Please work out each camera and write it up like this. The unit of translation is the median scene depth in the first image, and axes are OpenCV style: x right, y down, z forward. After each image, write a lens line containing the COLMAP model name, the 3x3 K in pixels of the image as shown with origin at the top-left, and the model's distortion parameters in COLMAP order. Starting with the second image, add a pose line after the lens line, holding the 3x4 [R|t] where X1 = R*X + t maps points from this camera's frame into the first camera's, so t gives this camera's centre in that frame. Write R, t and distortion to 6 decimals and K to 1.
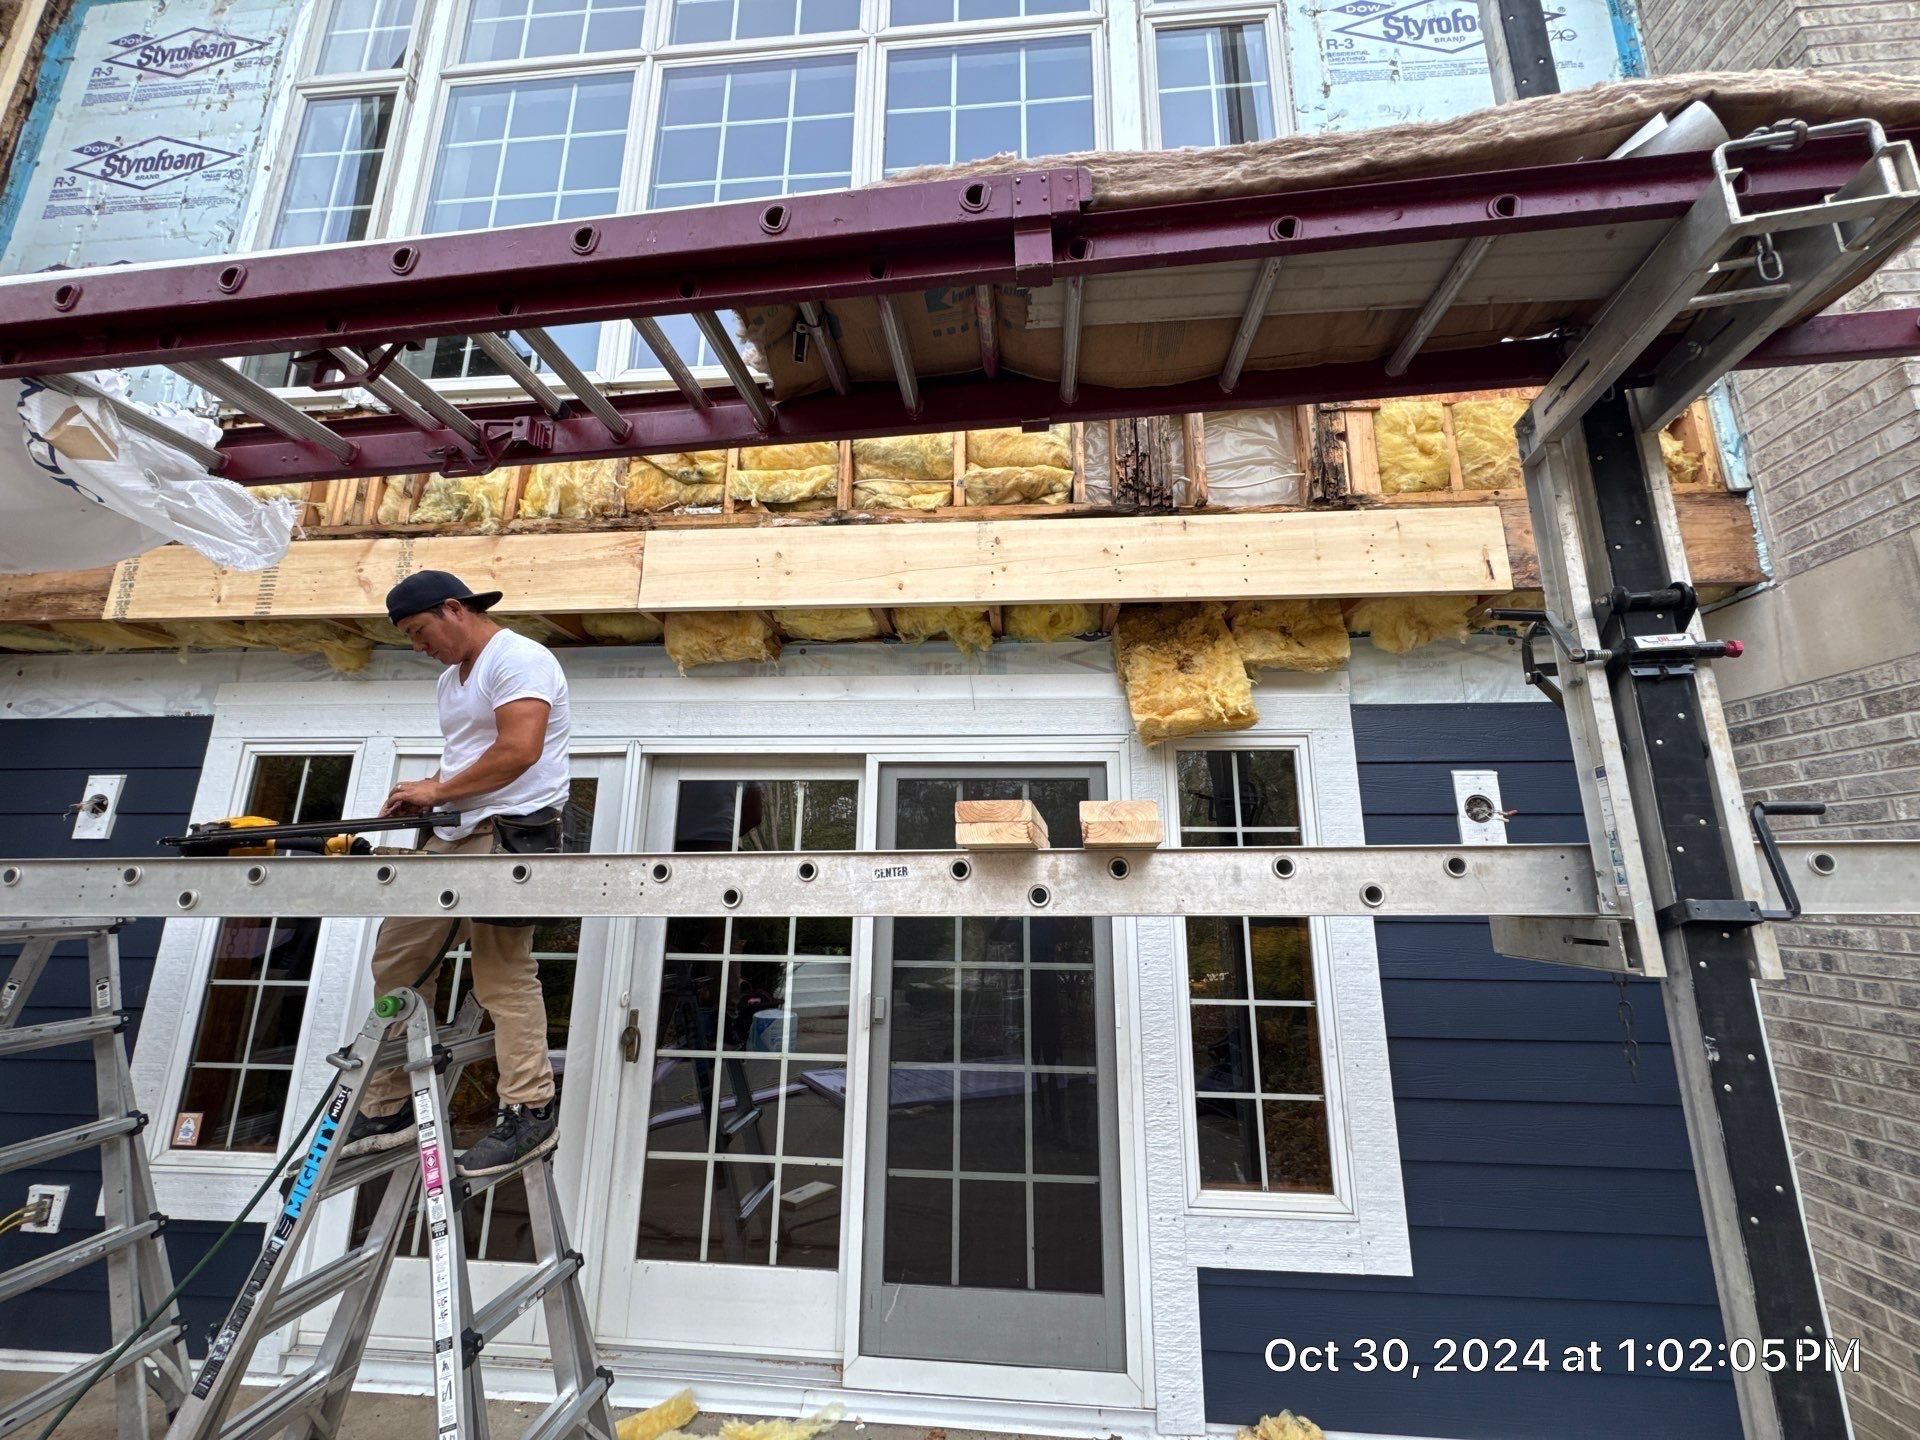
lens RADIAL K [[759.1, 0, 962.5], [0, 759.1, 717.7], [0, 0, 1]] dist [-0.003113, 0.000244]
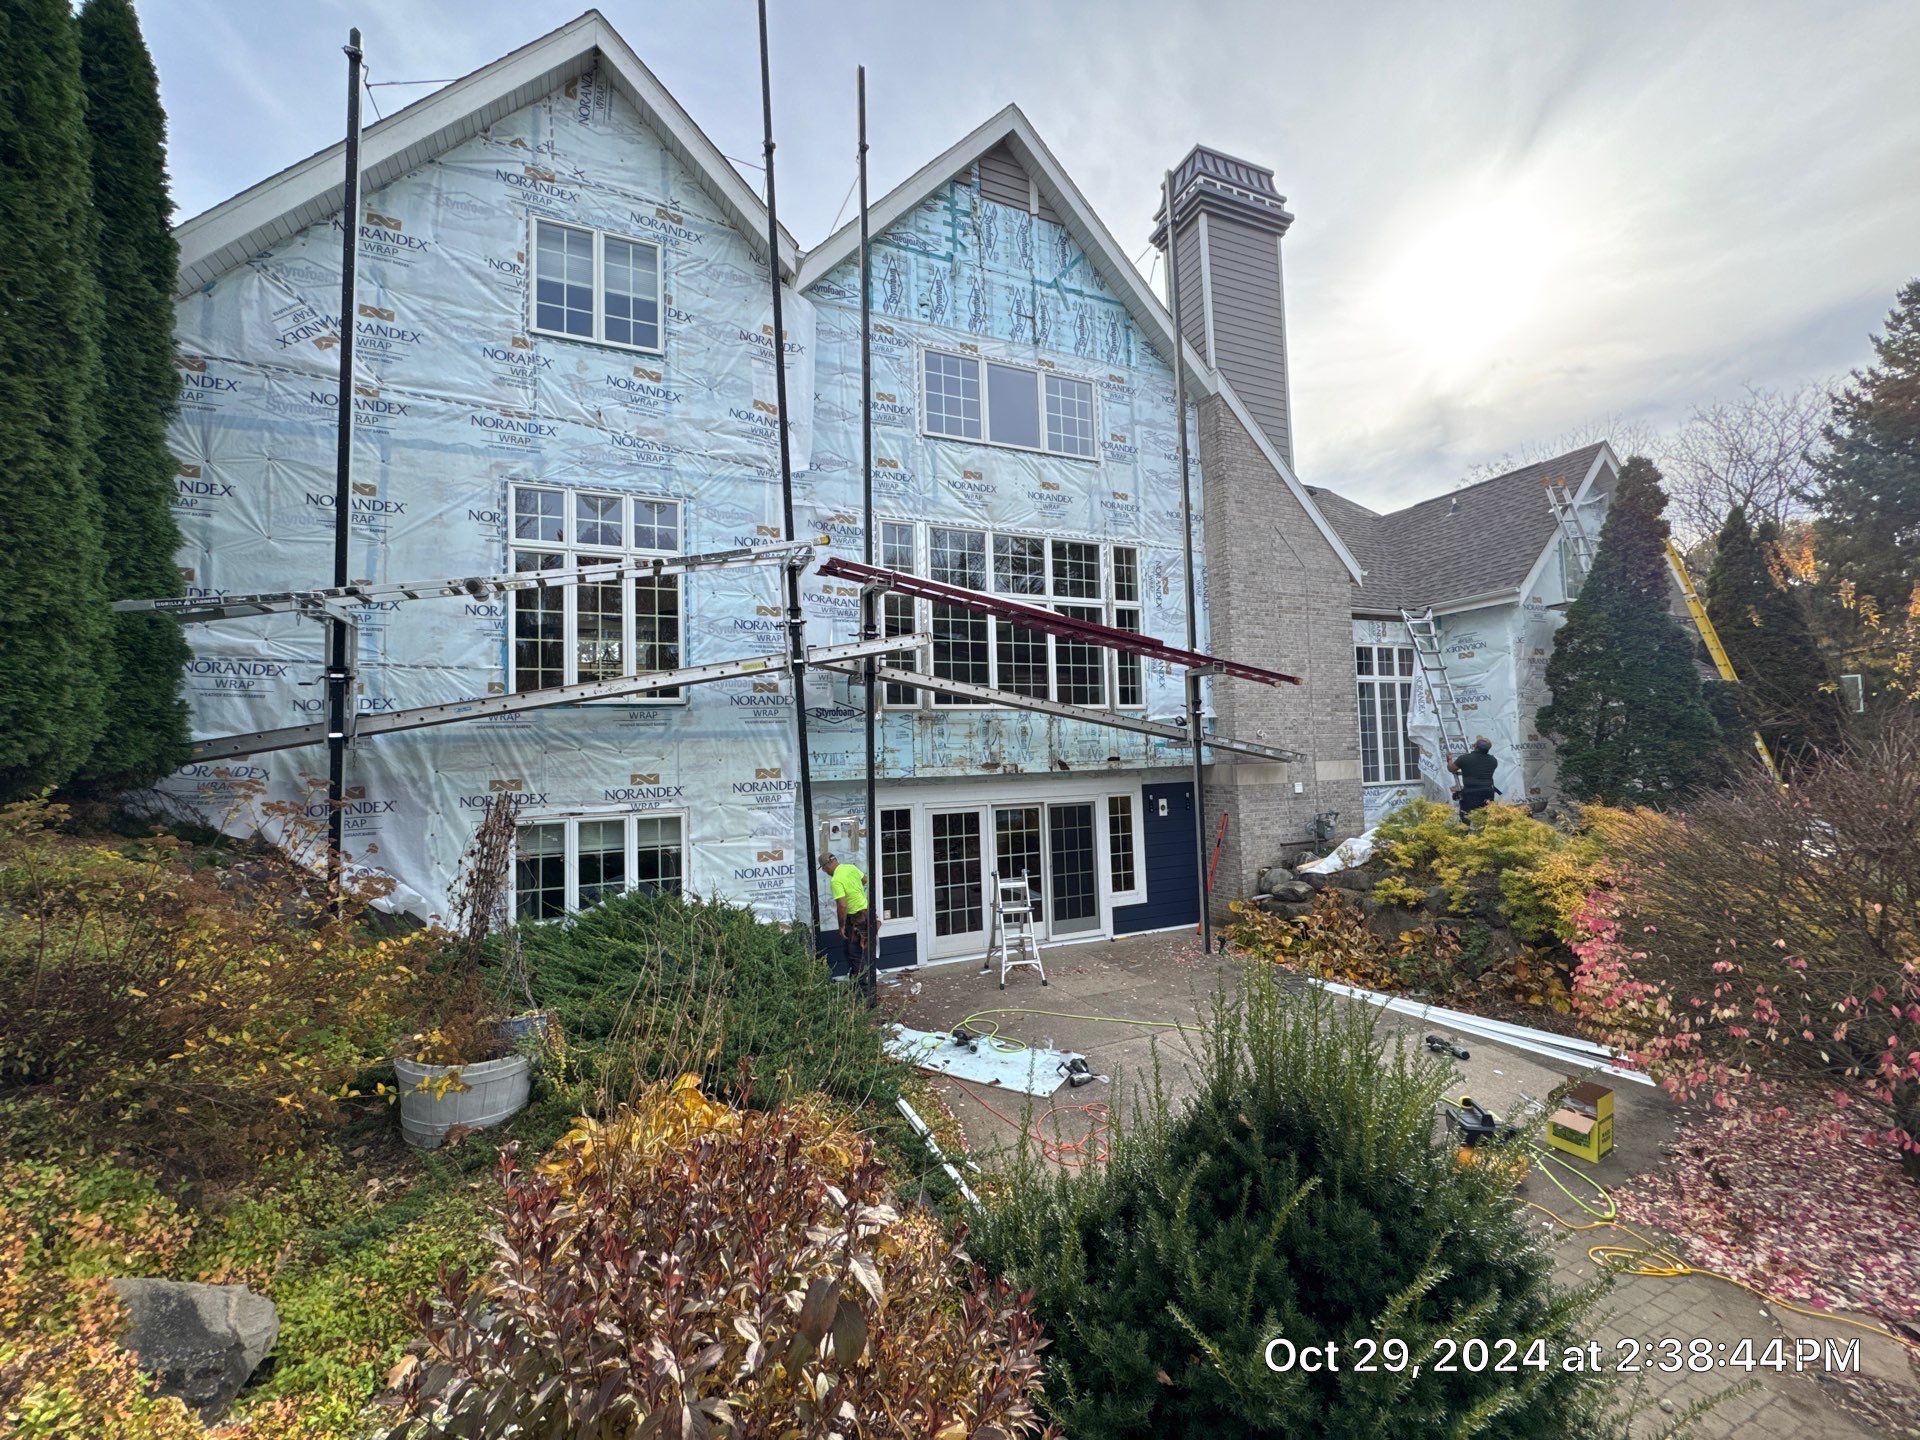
lens RADIAL K [[759.1, 0, 958.6], [0, 759.1, 714.3], [0, 0, 1]] dist [-0.003113, 0.000244]
pose [[0.879356, -0.008251, 0.476094, -2.649866], [-0.070050, 0.986730, 0.146484, -1.051436], [-0.470985, -0.162162, 0.867109, -2.361610]]
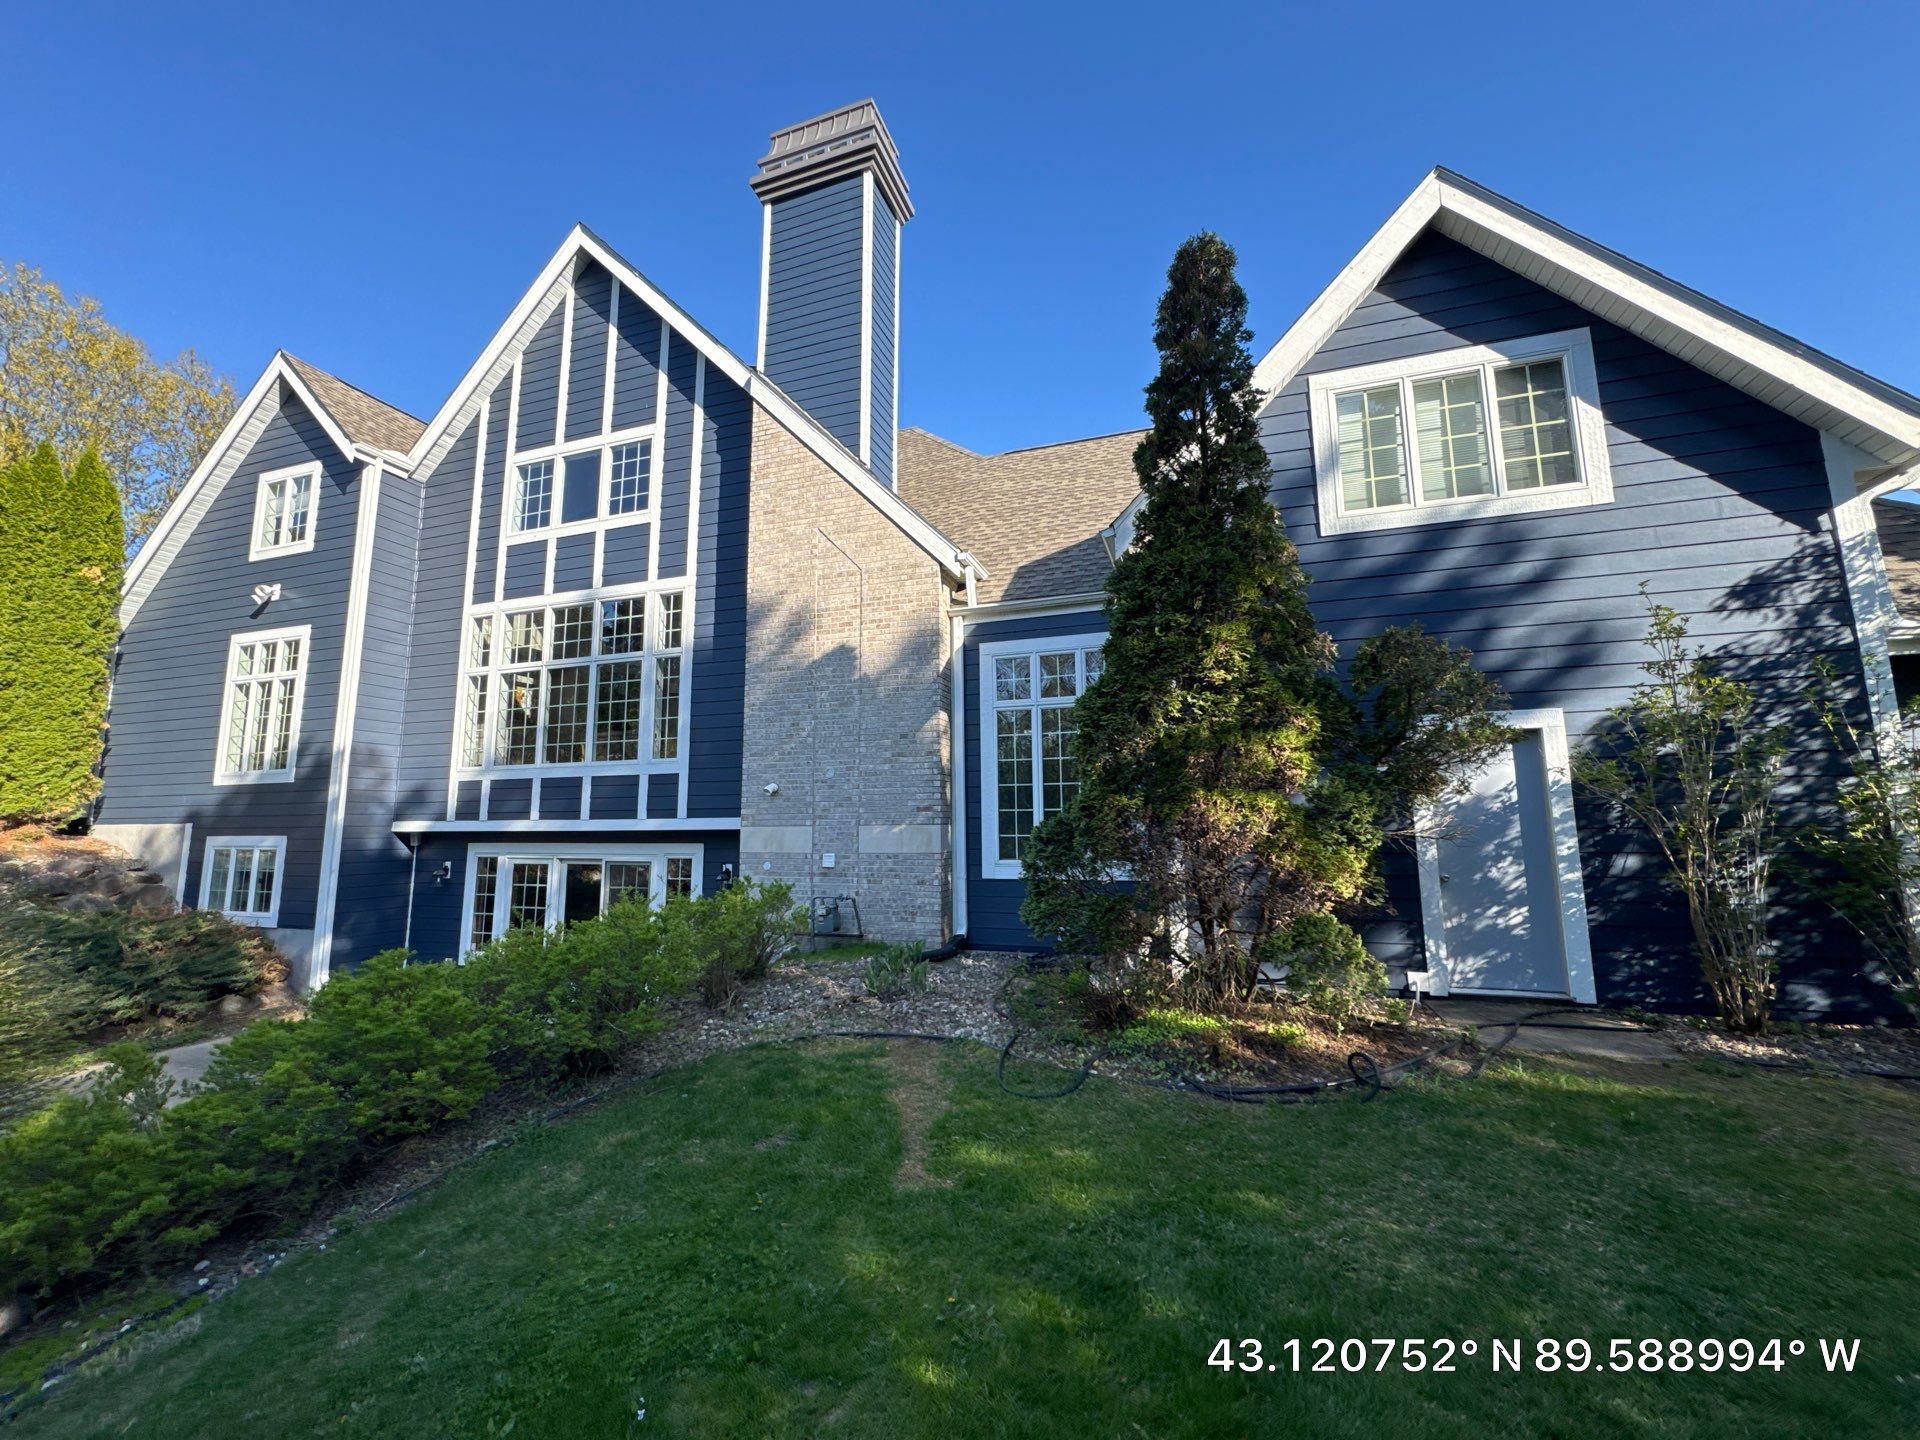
lens RADIAL K [[759.1, 0, 966.2], [0, 759.1, 714.1], [0, 0, 1]] dist [-0.003113, 0.000244]
pose [[0.970851, -0.052040, -0.233967, 2.970418], [0.072331, 0.994247, 0.078996, -0.976114], [0.228510, -0.093617, 0.969030, -2.589080]]
